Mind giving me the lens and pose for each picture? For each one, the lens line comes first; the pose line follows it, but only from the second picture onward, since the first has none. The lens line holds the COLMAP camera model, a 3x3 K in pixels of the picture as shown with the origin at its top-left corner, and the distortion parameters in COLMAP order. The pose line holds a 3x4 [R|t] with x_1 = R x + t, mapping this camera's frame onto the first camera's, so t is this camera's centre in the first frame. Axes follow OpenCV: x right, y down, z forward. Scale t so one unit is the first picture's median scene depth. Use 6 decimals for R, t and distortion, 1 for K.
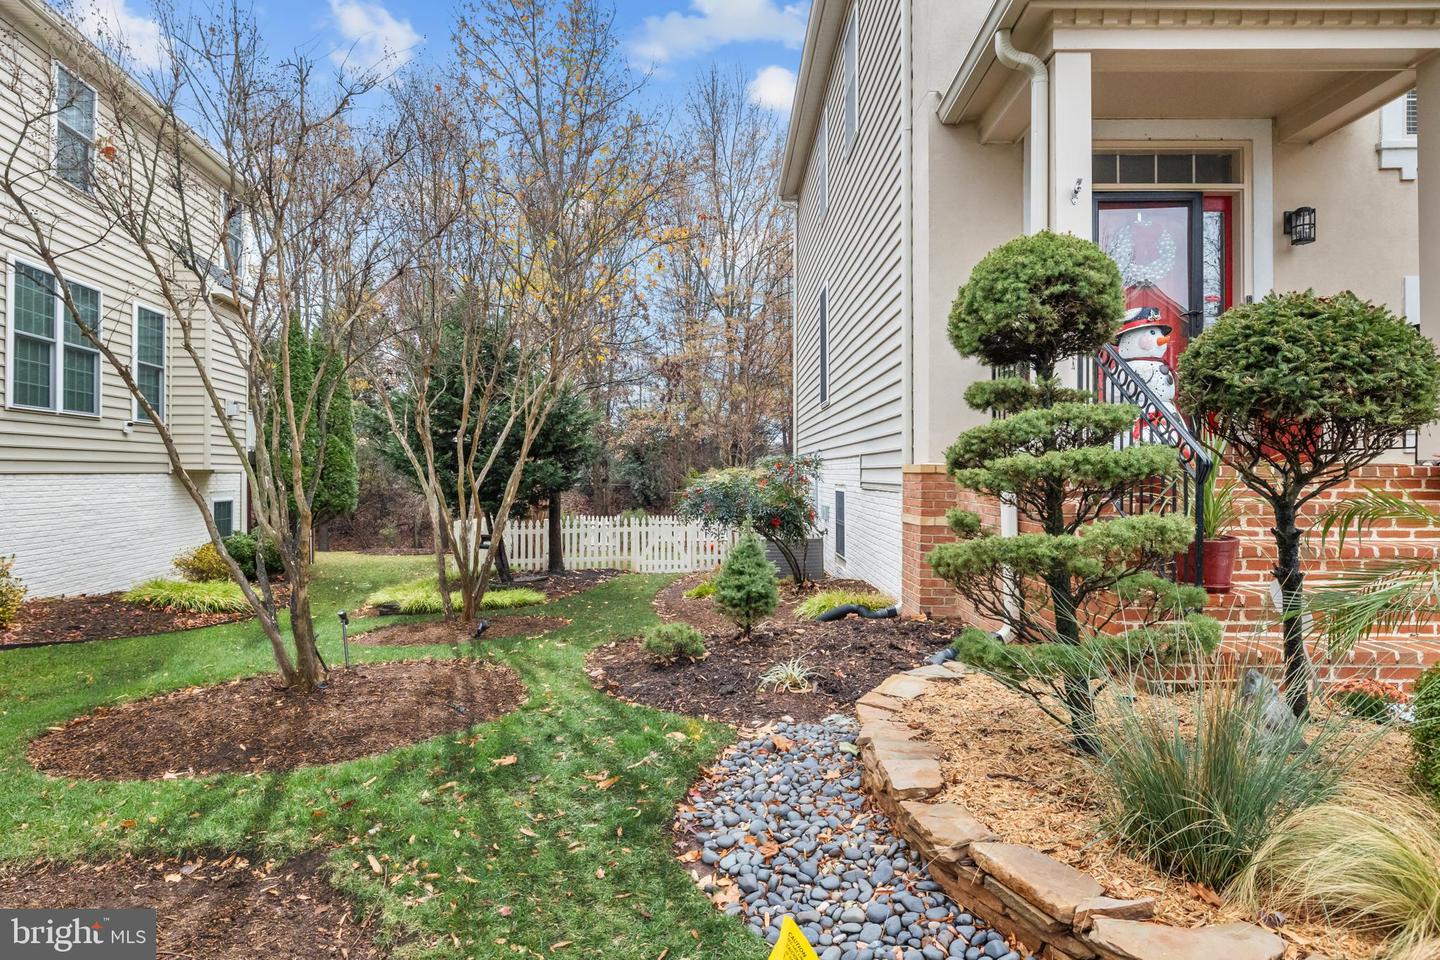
lens RADIAL K [[807.1, 0, 715.5], [0, 807.1, 473.9], [0, 0, 1]] dist [0.000658, 0.000038]
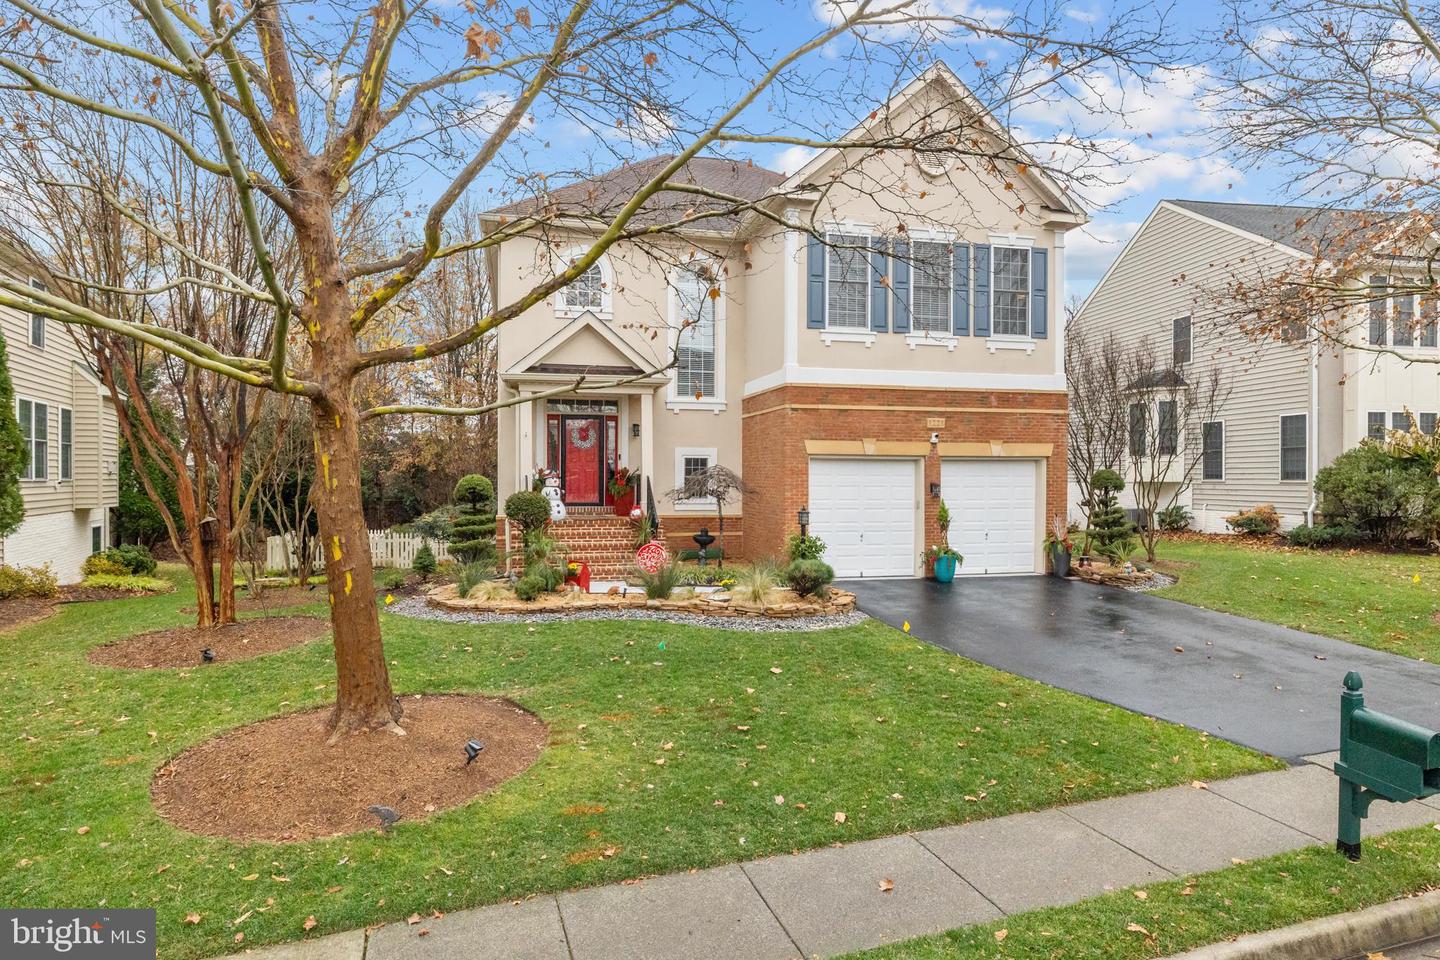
lens RADIAL K [[816.7, 0, 720.0], [0, 816.7, 480.0], [0, 0, 1]] dist [0.002111, 0.000391]
pose [[0.967774, -0.000191, 0.251819, 0.143206], [-0.000629, 0.999995, 0.003174, -0.070268], [-0.251818, -0.003230, 0.967769, -0.899531]]
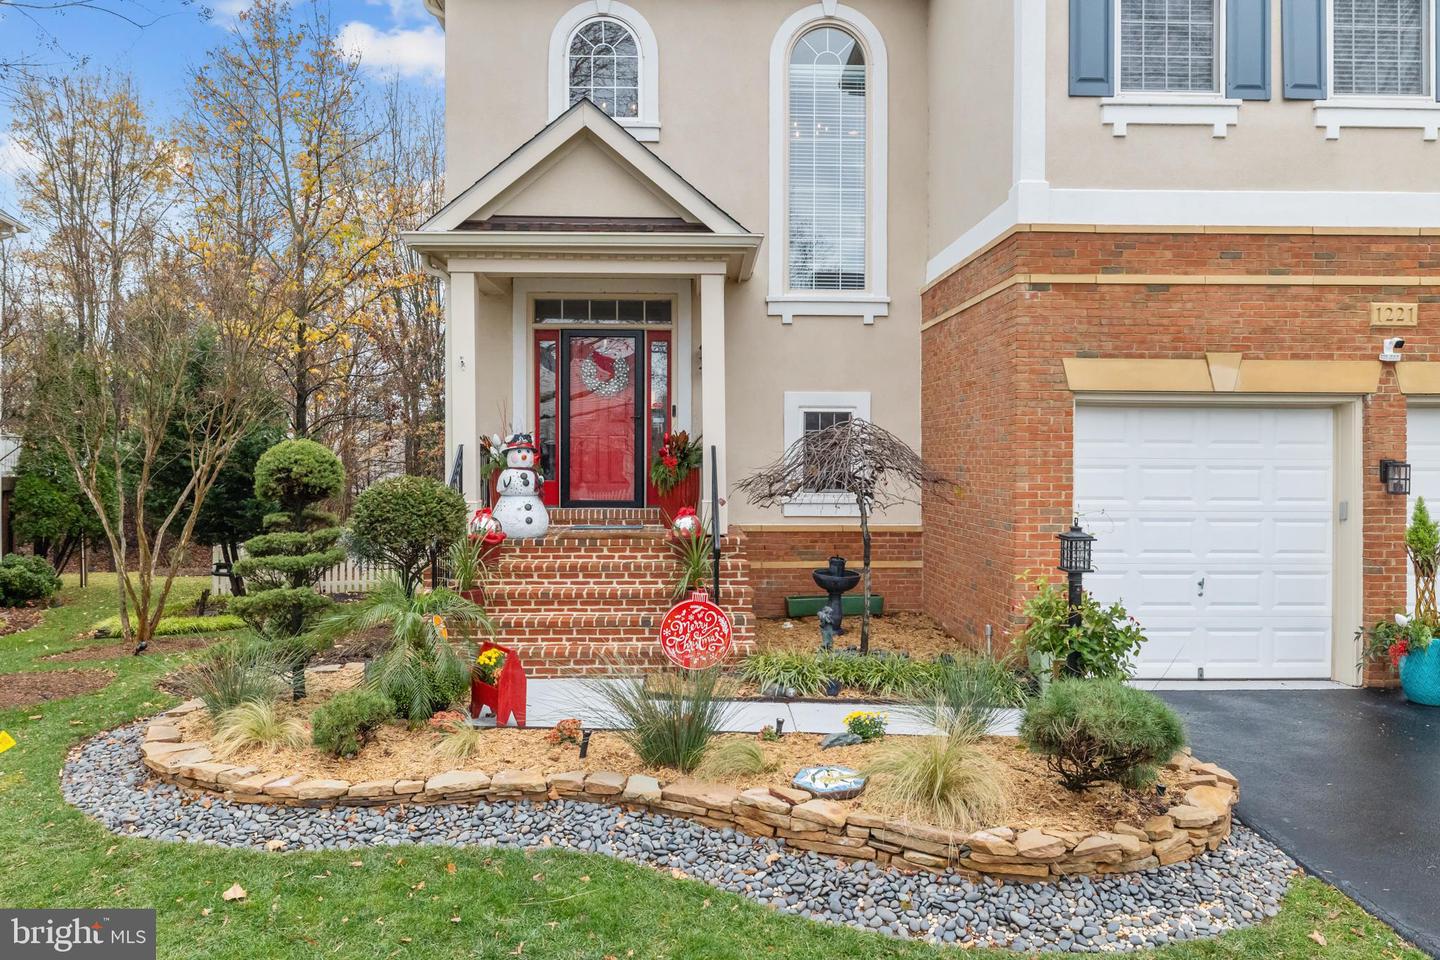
lens RADIAL K [[980.5, 0, 720.5], [0, 980.5, 466.8], [0, 0, 1]] dist [0.002154, 0.000584]
pose [[0.998450, -0.001080, 0.055637, 0.322380], [0.000863, 0.999992, 0.003933, -0.059646], [-0.055641, -0.003879, 0.998443, -0.355630]]
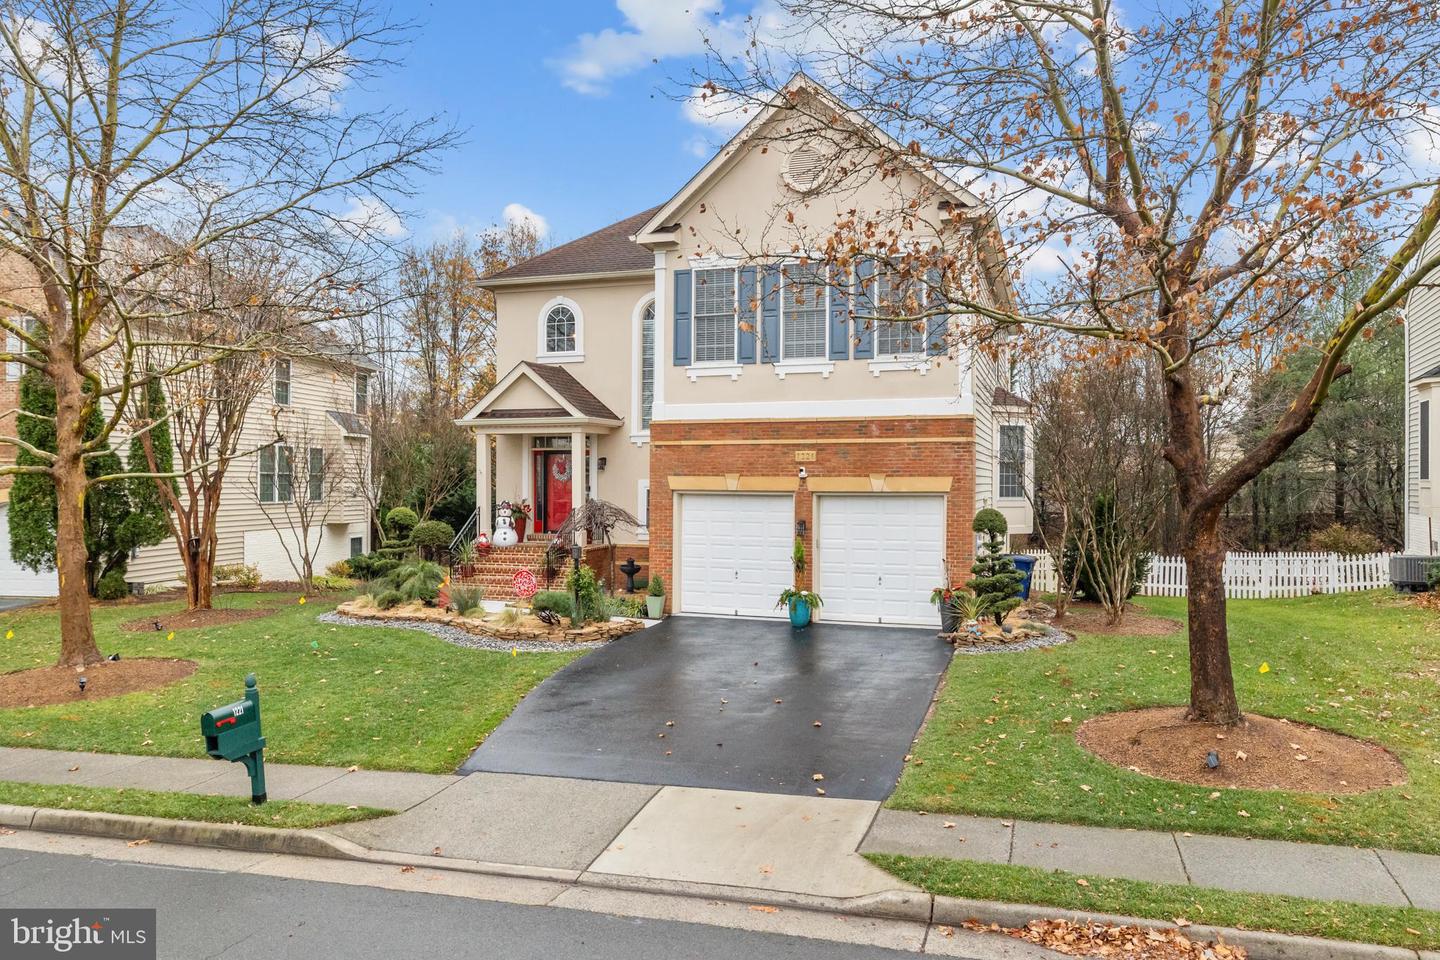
lens RADIAL K [[999.8, 0, 720.0], [0, 999.8, 480.0], [0, 0, 1]] dist [0.000746, 0.000374]
pose [[0.951052, 0.002168, -0.309023, 1.128064], [-0.003637, 0.999985, -0.004178, -0.114423], [0.309009, 0.005097, 0.951045, -1.177409]]
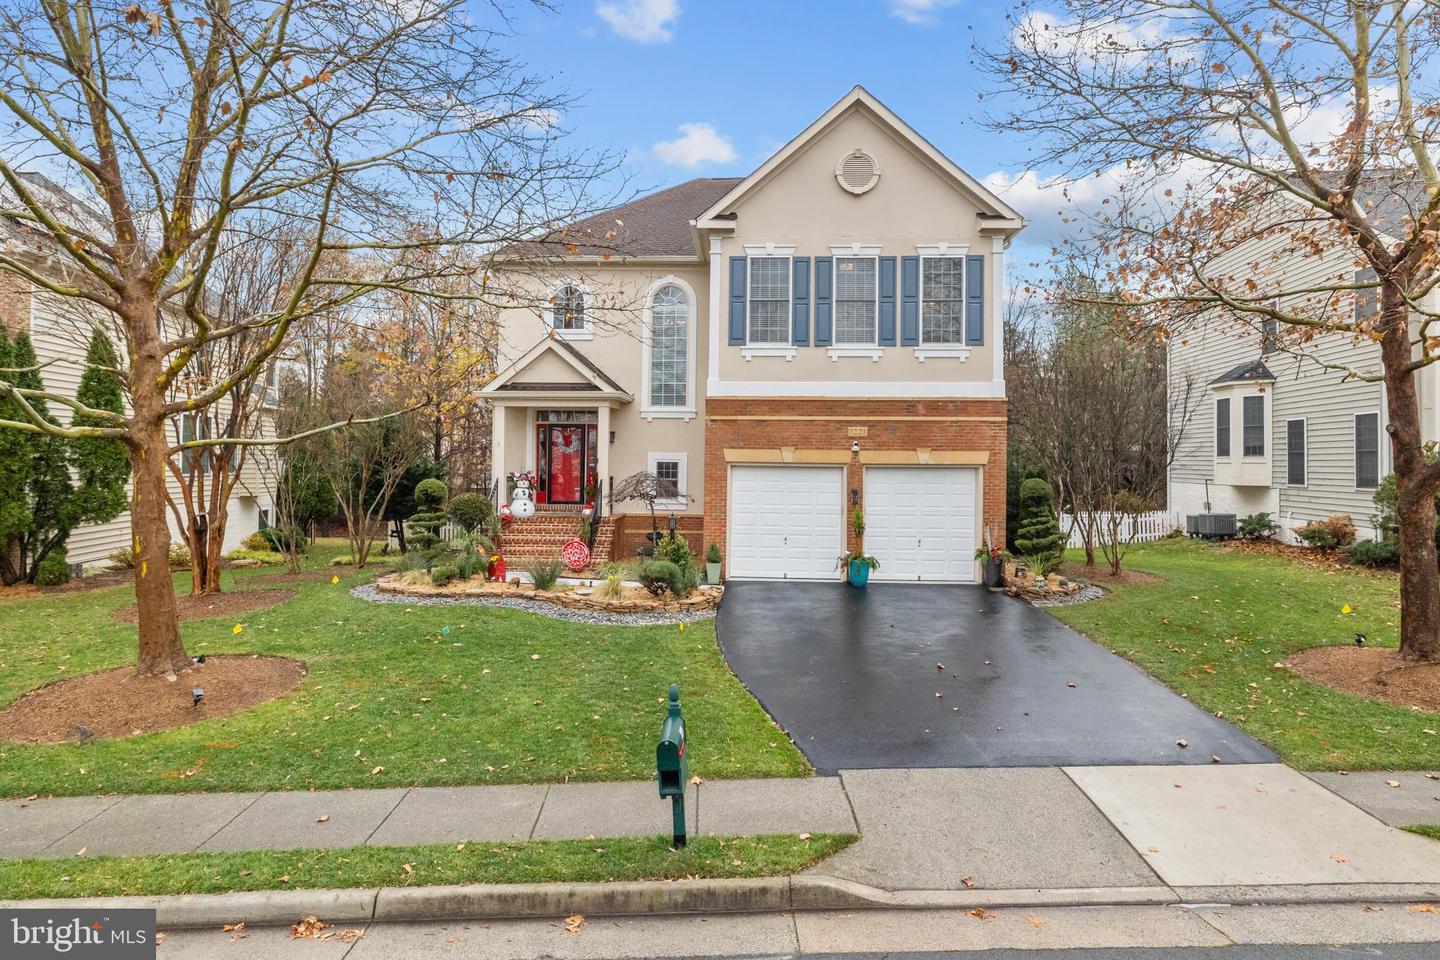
lens RADIAL K [[815.2, 0, 722.8], [0, 815.2, 442.5], [0, 0, 1]] dist [0.000370, -0.000862]
pose [[0.999766, 0.007530, -0.020294, 0.602330], [-0.008012, 0.999685, -0.023779, -0.105332], [0.020108, 0.023936, 0.999511, -1.068106]]
